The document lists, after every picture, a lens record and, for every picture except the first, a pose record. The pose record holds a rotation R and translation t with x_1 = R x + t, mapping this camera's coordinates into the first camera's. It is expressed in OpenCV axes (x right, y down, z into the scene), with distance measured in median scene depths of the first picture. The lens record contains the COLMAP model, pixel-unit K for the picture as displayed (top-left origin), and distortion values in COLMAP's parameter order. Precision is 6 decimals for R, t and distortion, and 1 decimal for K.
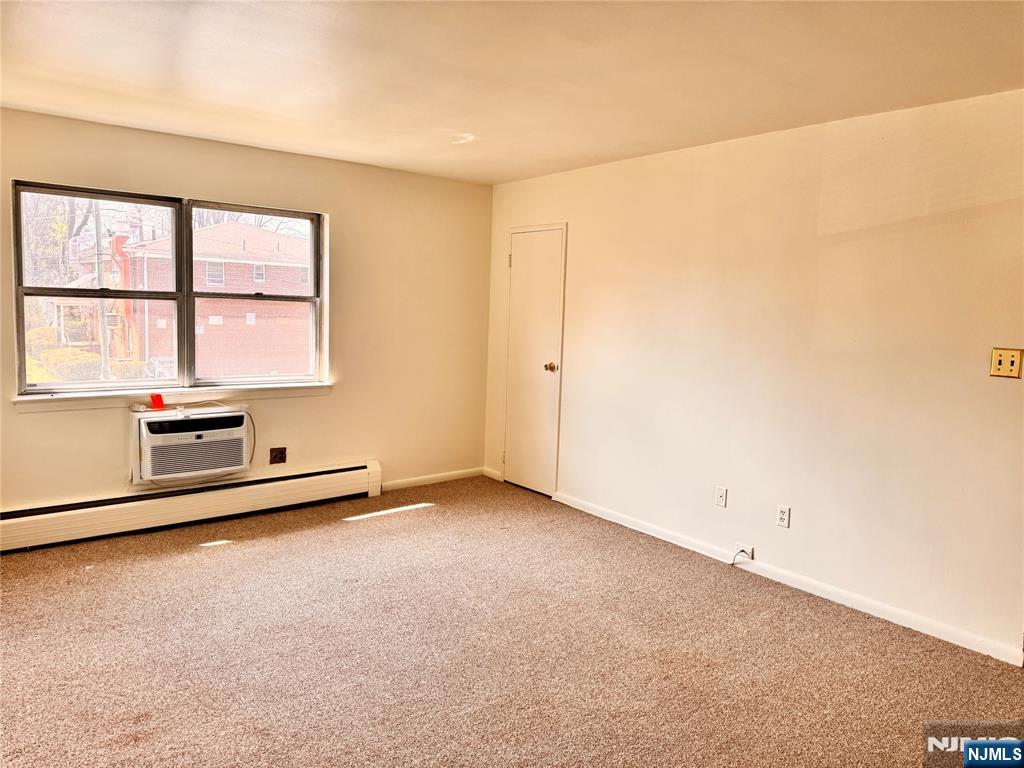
lens RADIAL K [[721.8, 0, 510.4], [0, 721.8, 378.5], [0, 0, 1]] dist [0.090952, -0.149836]
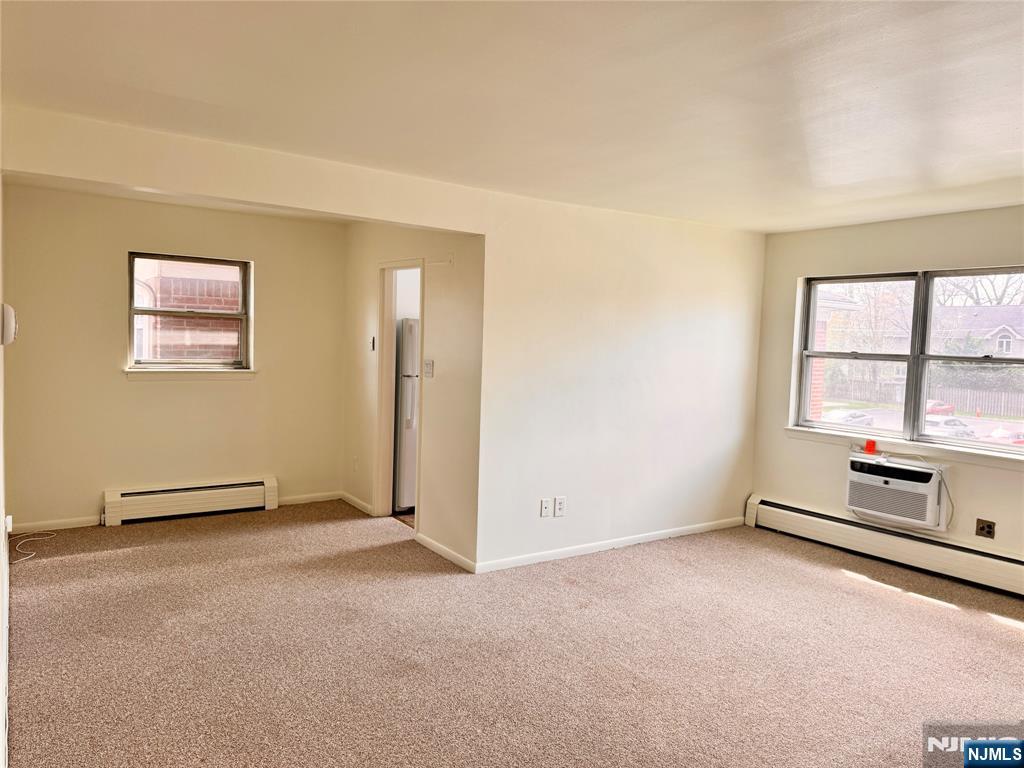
lens RADIAL K [[721.8, 0, 510.4], [0, 721.8, 378.5], [0, 0, 1]] dist [0.090952, -0.149836]
pose [[-0.080719, 0.018304, -0.996569, 0.722740], [-0.137793, 0.990026, 0.029345, -0.030728], [0.987166, 0.139689, -0.077392, 0.490954]]
